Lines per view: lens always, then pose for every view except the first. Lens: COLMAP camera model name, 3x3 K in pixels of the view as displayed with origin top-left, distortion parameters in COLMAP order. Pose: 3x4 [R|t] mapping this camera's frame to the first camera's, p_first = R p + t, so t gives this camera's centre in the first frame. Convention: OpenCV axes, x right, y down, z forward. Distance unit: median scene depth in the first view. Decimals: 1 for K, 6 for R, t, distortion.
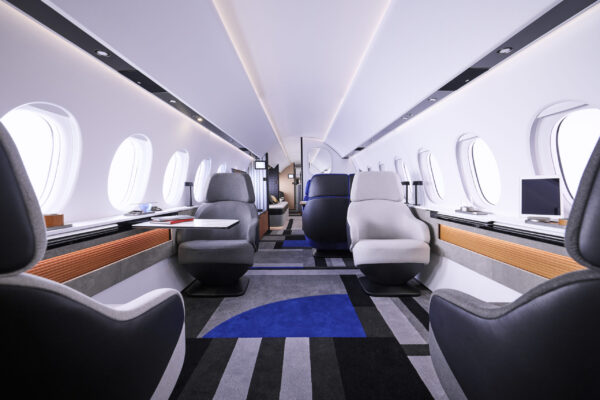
lens RADIAL K [[347.8, 0, 300.0], [0, 347.8, 200.0], [0, 0, 1]] dist [0.000795, 0.001012]
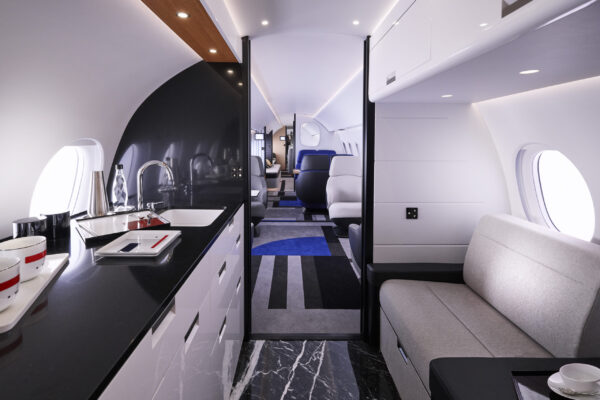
lens RADIAL K [[347.8, 0, 300.0], [0, 347.8, 200.0], [0, 0, 1]] dist [0.000795, 0.001012]
pose [[0.999465, 0.013969, 0.029574, -0.019732], [-0.017381, 0.992806, 0.118464, -0.066251], [-0.027706, -0.118915, 0.992518, -0.450642]]
